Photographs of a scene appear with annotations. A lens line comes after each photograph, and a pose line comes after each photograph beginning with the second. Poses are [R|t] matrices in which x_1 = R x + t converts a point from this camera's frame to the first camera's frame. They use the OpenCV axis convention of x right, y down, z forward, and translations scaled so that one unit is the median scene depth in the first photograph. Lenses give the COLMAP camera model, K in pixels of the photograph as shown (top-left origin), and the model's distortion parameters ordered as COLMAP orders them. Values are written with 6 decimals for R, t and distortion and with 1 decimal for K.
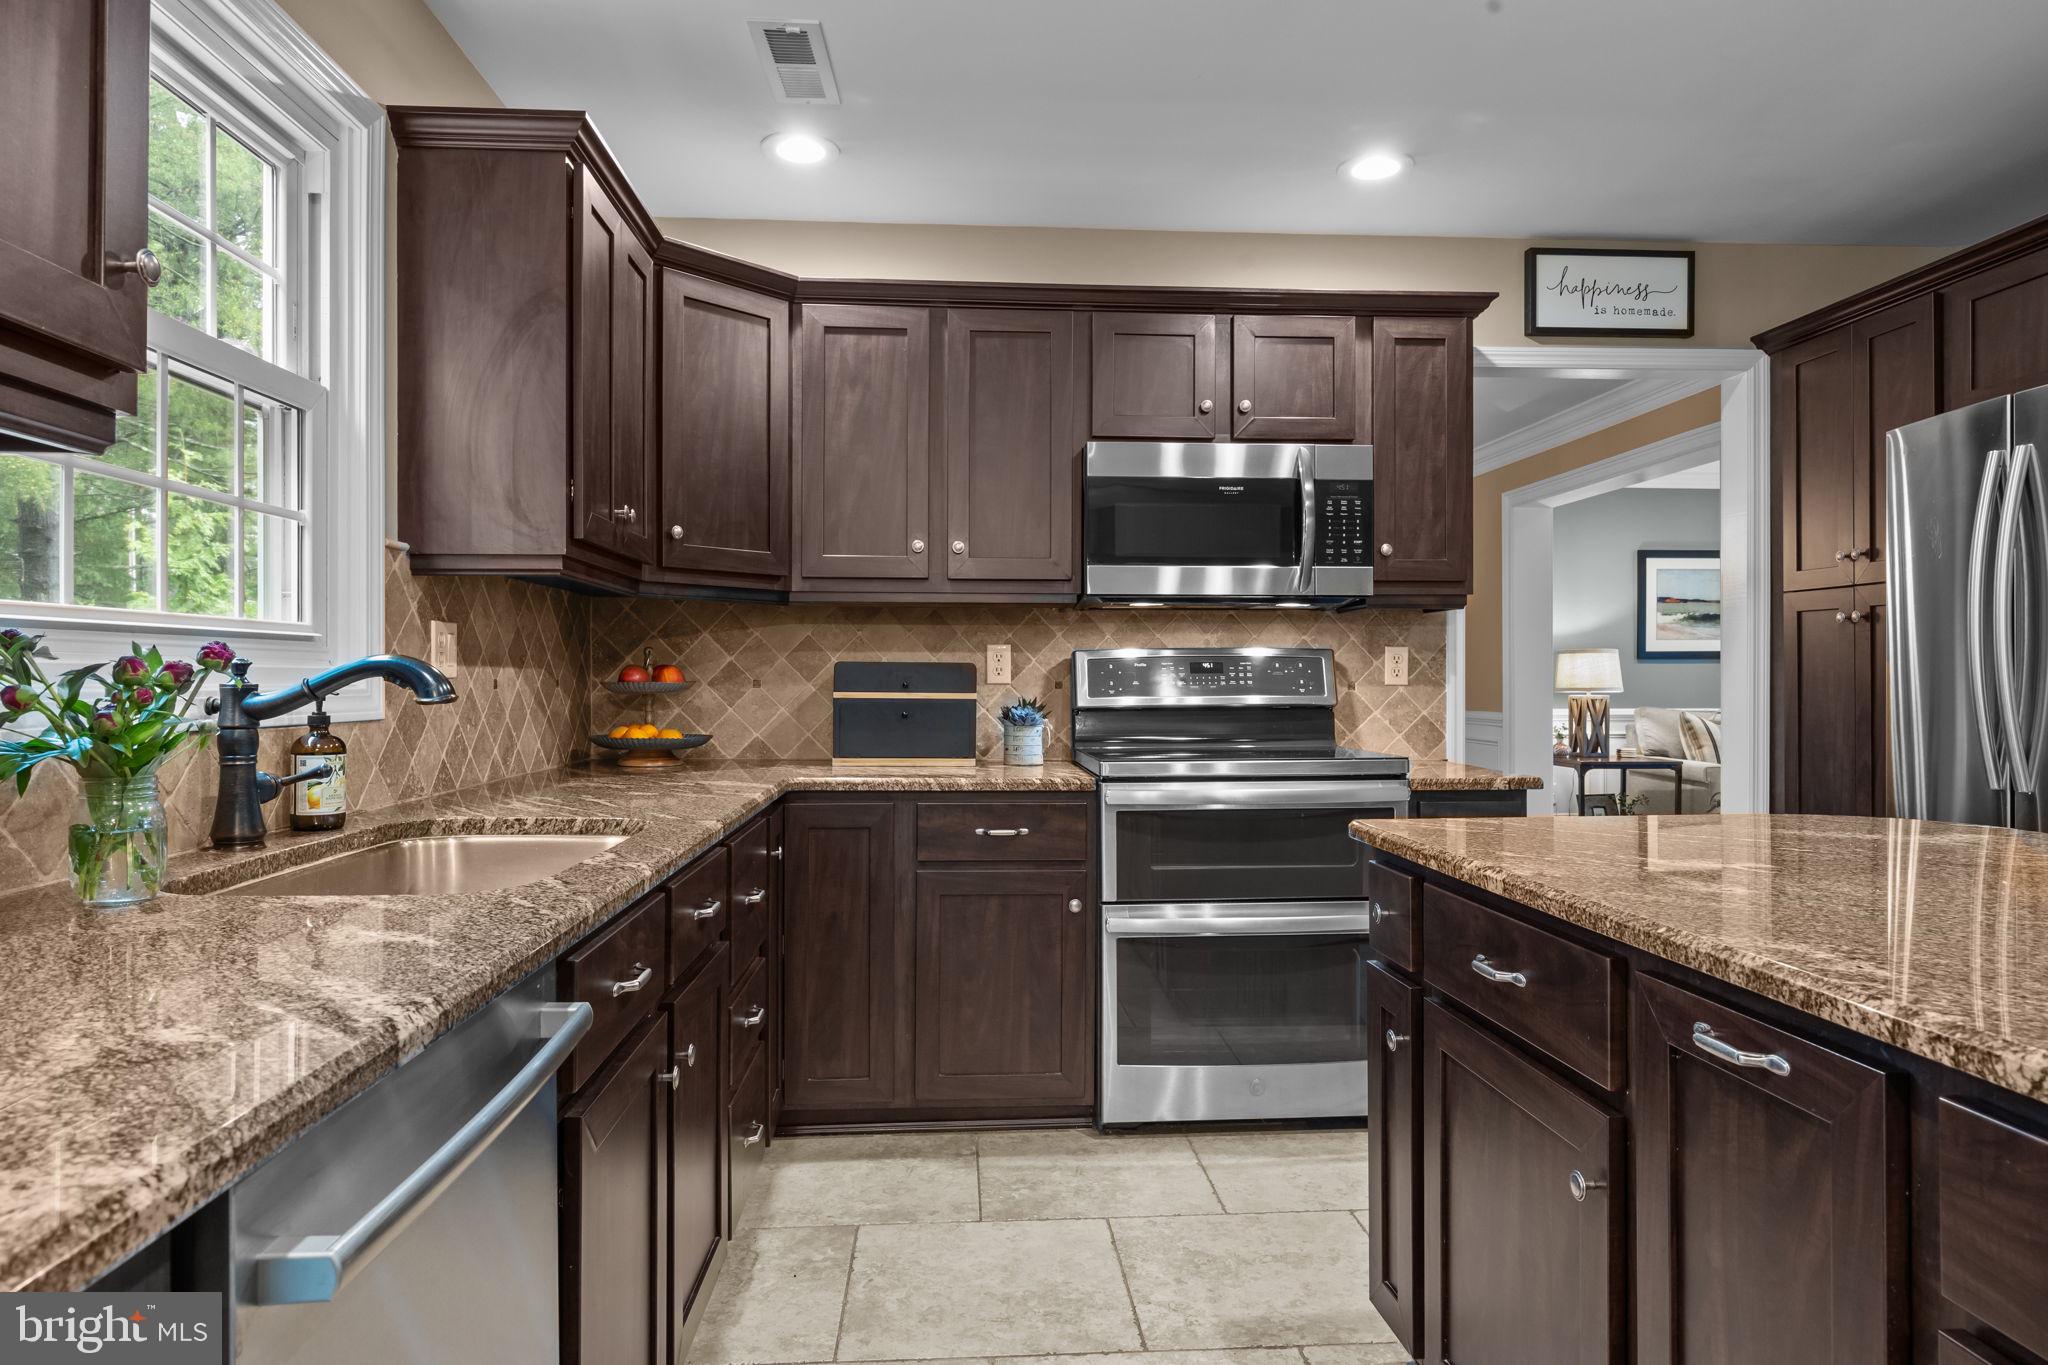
lens RADIAL K [[1226.6, 0, 1034.7], [0, 1226.6, 680.2], [0, 0, 1]] dist [-0.007691, 0.002926]
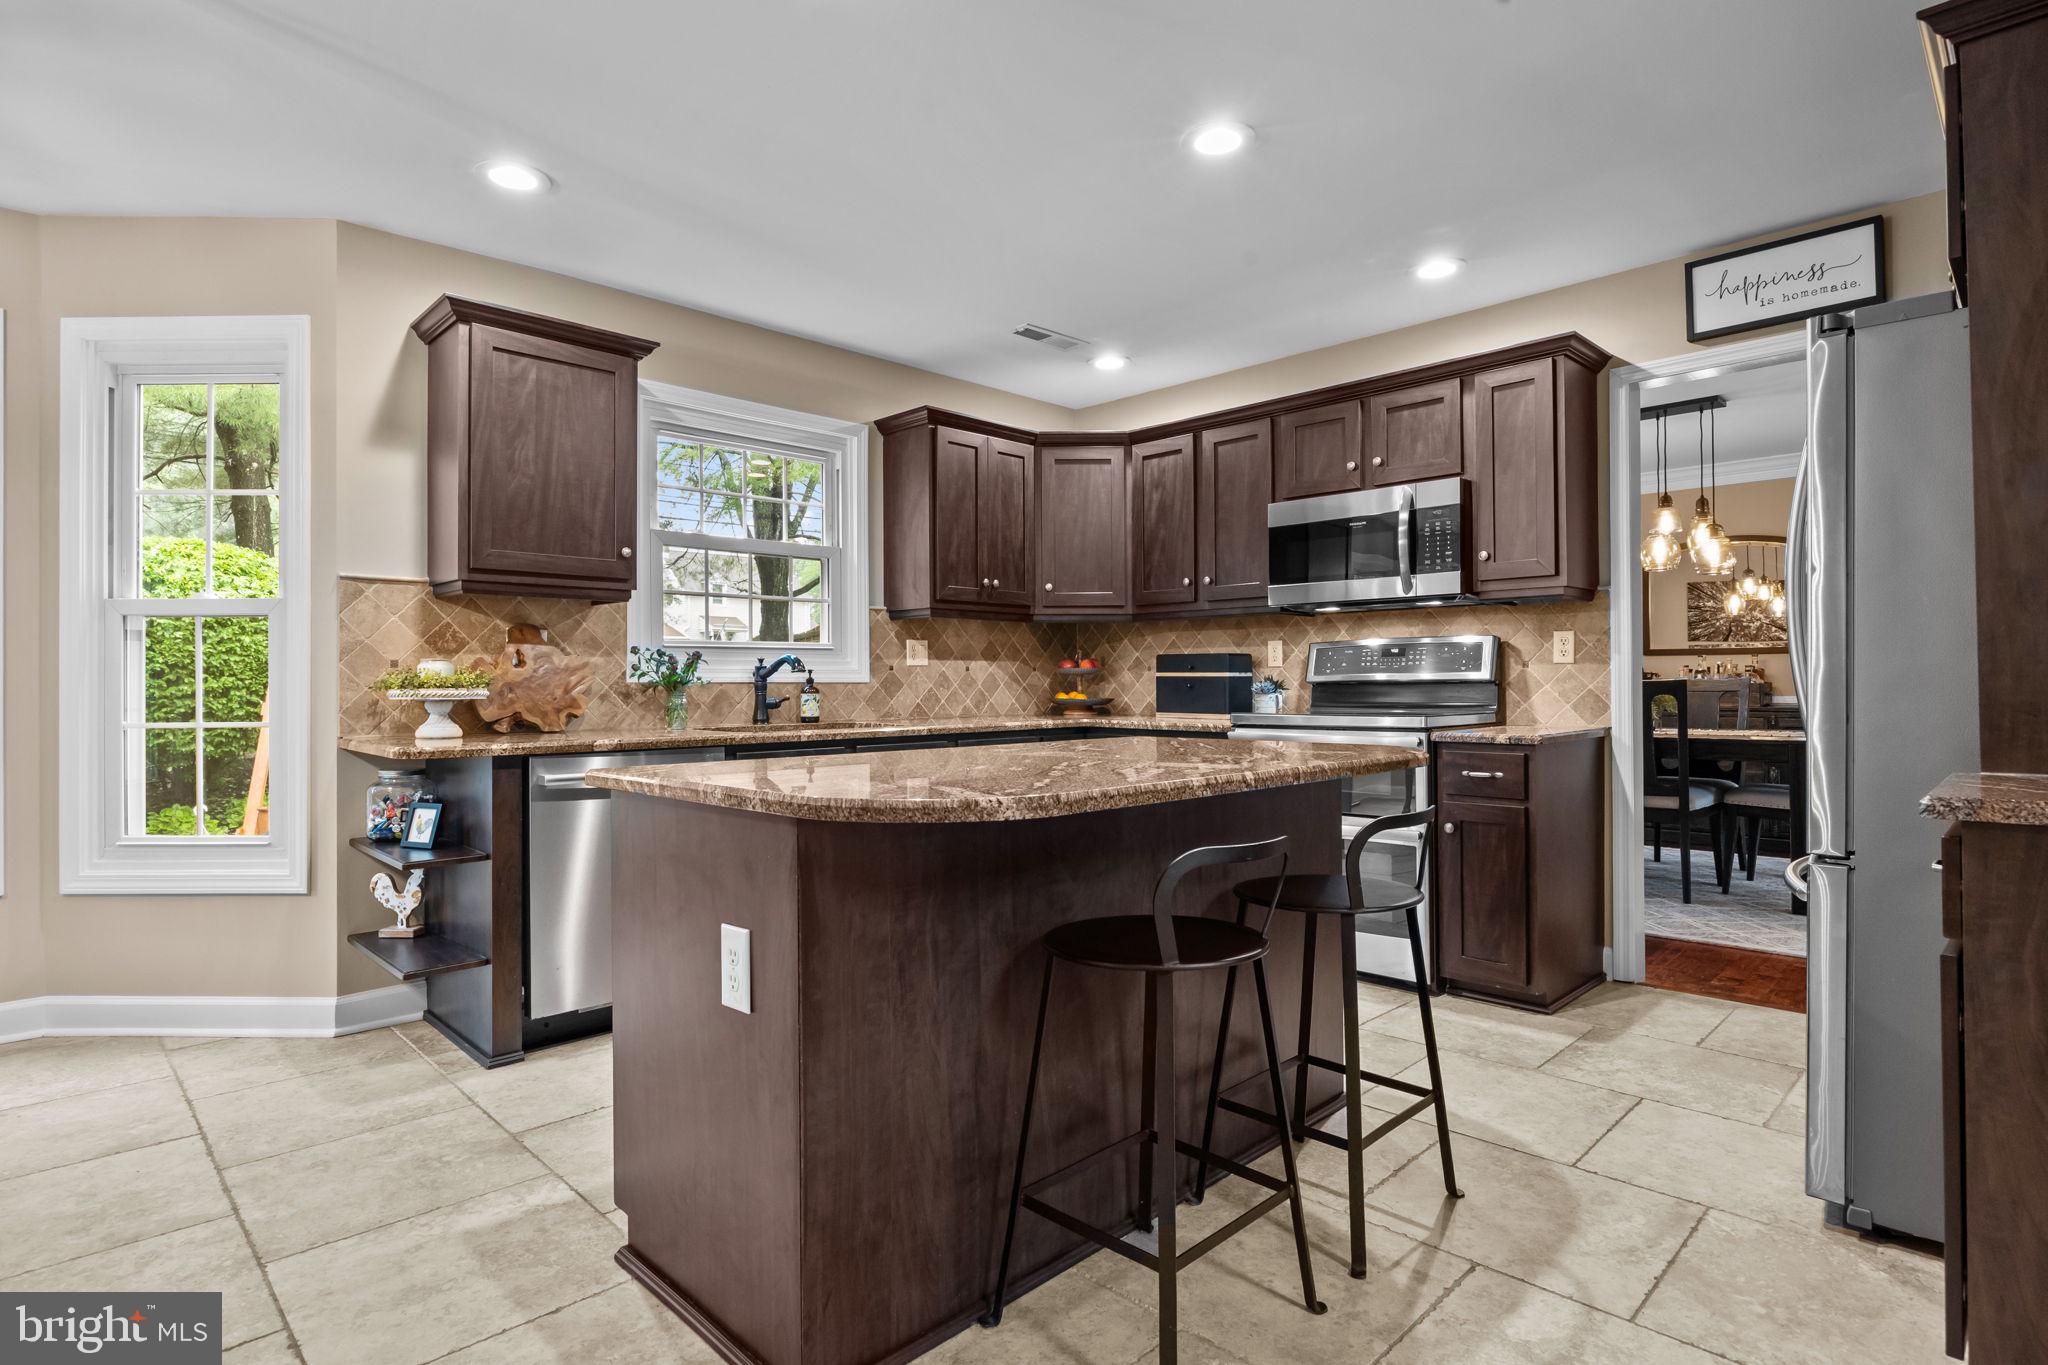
lens RADIAL K [[1055.2, 0, 1018.9], [0, 1055.2, 674.0], [0, 0, 1]] dist [-0.007409, -0.000373]
pose [[0.651181, -0.009046, -0.758868, 0.814048], [0.005299, 0.999959, -0.007373, 0.021441], [0.758904, 0.000780, 0.651202, -0.076717]]
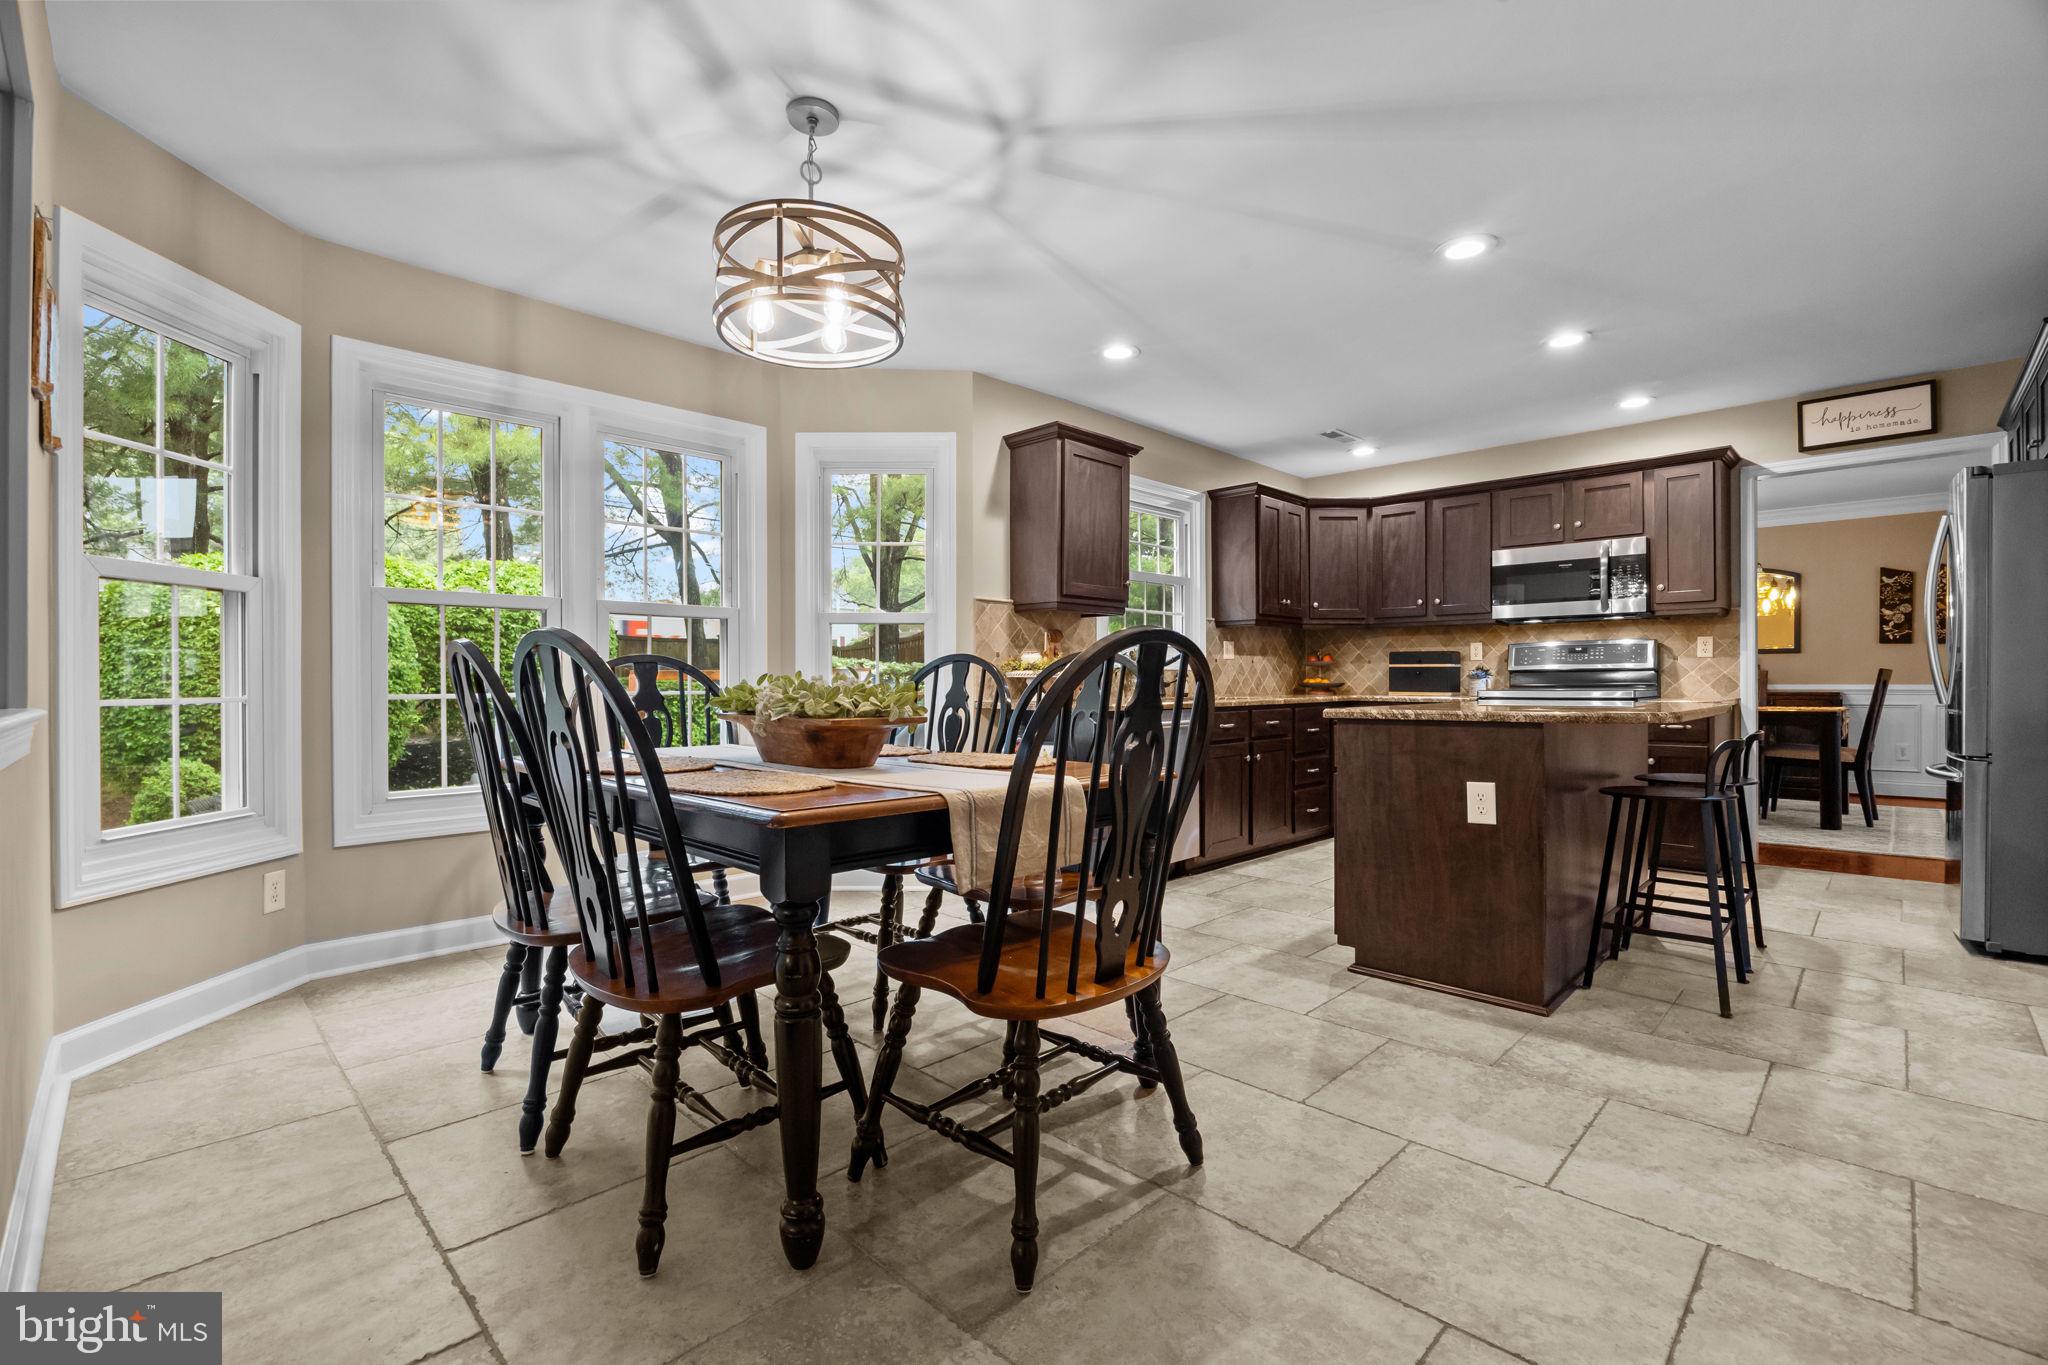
lens RADIAL K [[896.5, 0, 1027.9], [0, 896.5, 680.3], [0, 0, 1]] dist [-0.008481, -0.001624]
pose [[0.662748, -0.001288, -0.748841, 0.696544], [0.003035, 0.999995, 0.000966, 0.037739], [0.748836, -0.002913, 0.662749, -0.715472]]
